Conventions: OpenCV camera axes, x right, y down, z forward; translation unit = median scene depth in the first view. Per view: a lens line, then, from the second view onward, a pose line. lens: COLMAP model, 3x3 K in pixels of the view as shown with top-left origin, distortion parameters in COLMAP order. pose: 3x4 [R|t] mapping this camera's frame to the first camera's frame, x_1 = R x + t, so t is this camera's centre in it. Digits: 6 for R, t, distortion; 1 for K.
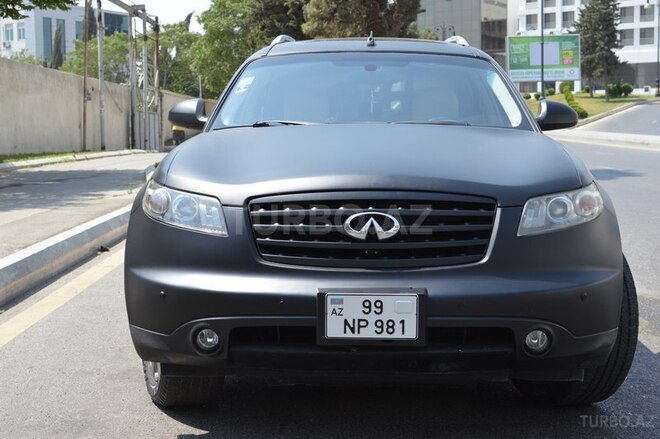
lens RADIAL K [[1013.9, 0, 330.0], [0, 1013.9, 219.5], [0, 0, 1]] dist [-0.016398, -0.041626]
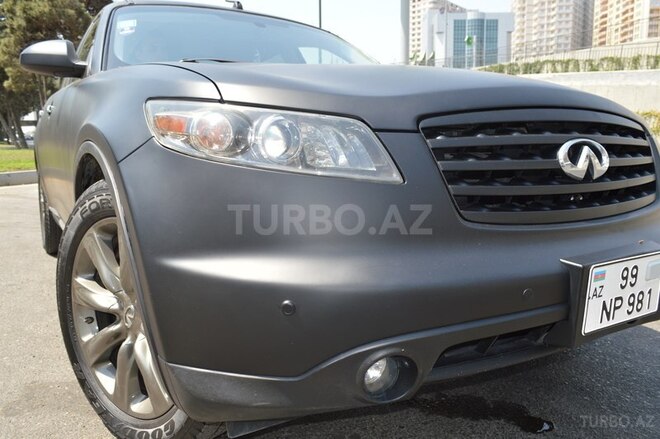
lens RADIAL K [[520.5, 0, 330.0], [0, 520.5, 219.5], [0, 0, 1]] dist [-0.023026, -0.002421]
pose [[0.841596, -0.083085, 0.533679, -0.303006], [0.047190, 0.995630, 0.080586, 0.011246], [-0.538043, -0.042636, 0.841839, 0.815004]]
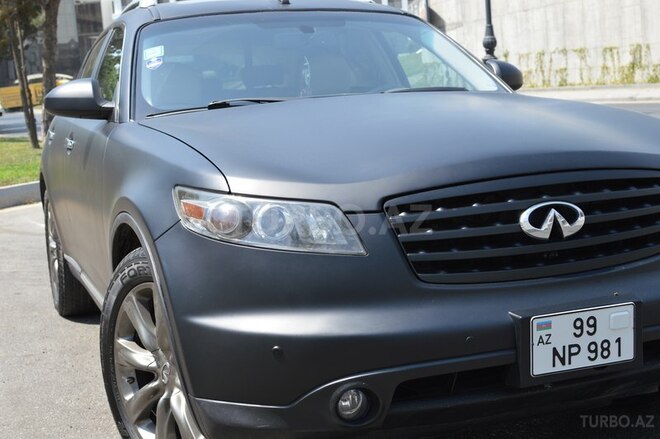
lens RADIAL K [[1013.9, 0, 330.0], [0, 1013.9, 219.5], [0, 0, 1]] dist [-0.016398, -0.041626]
pose [[0.929237, -0.101386, 0.355303, -0.392805], [0.095001, 0.994847, 0.035421, -0.037883], [-0.357063, 0.000839, 0.934080, 0.359580]]
